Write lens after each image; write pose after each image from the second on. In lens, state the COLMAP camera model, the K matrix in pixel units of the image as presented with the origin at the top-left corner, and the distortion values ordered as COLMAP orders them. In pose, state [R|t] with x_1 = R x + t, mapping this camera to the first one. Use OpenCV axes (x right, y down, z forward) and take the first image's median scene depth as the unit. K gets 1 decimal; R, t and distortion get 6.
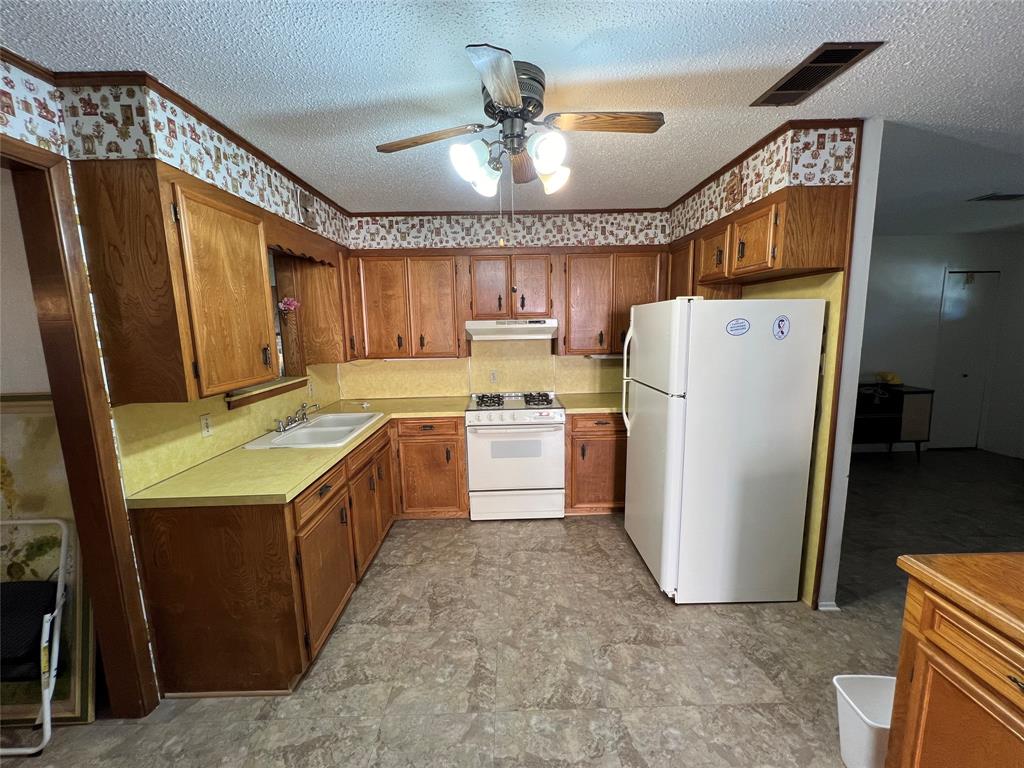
lens RADIAL K [[407.4, 0, 512.0], [0, 407.4, 384.0], [0, 0, 1]] dist [-0.000192, 0.000032]
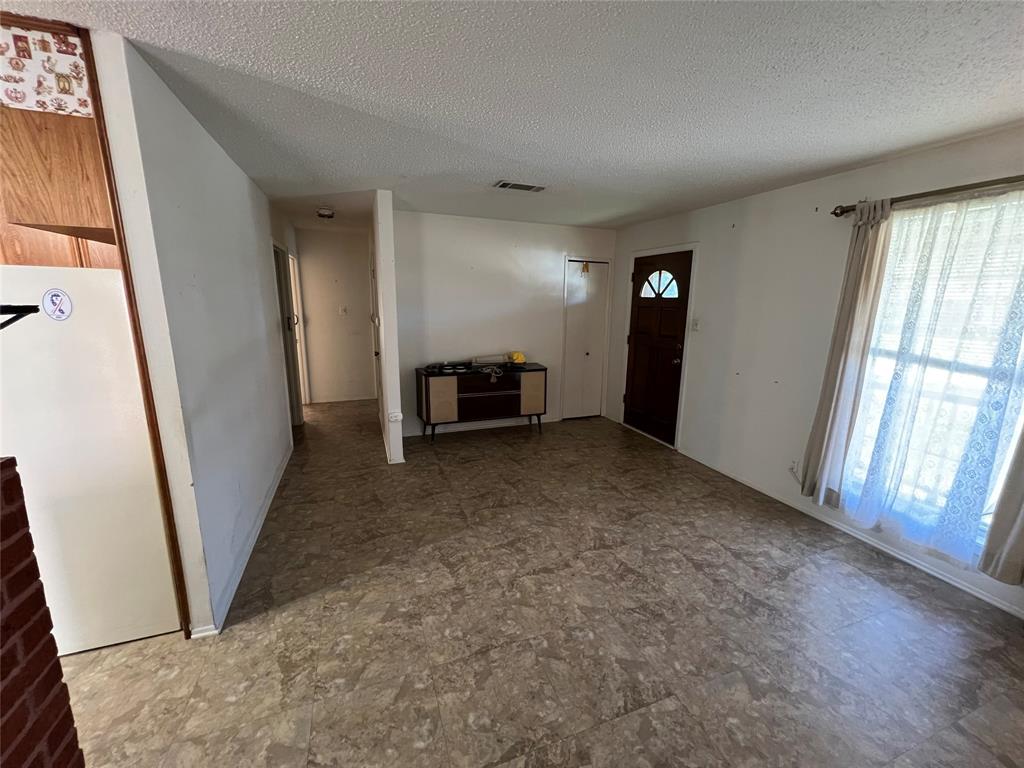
lens RADIAL K [[407.4, 0, 512.0], [0, 407.4, 384.0], [0, 0, 1]] dist [-0.000192, 0.000032]
pose [[0.940666, -0.035823, 0.337438, 1.286674], [0.015579, 0.997923, 0.062511, -0.027092], [-0.338976, -0.053545, 0.939270, -0.008756]]
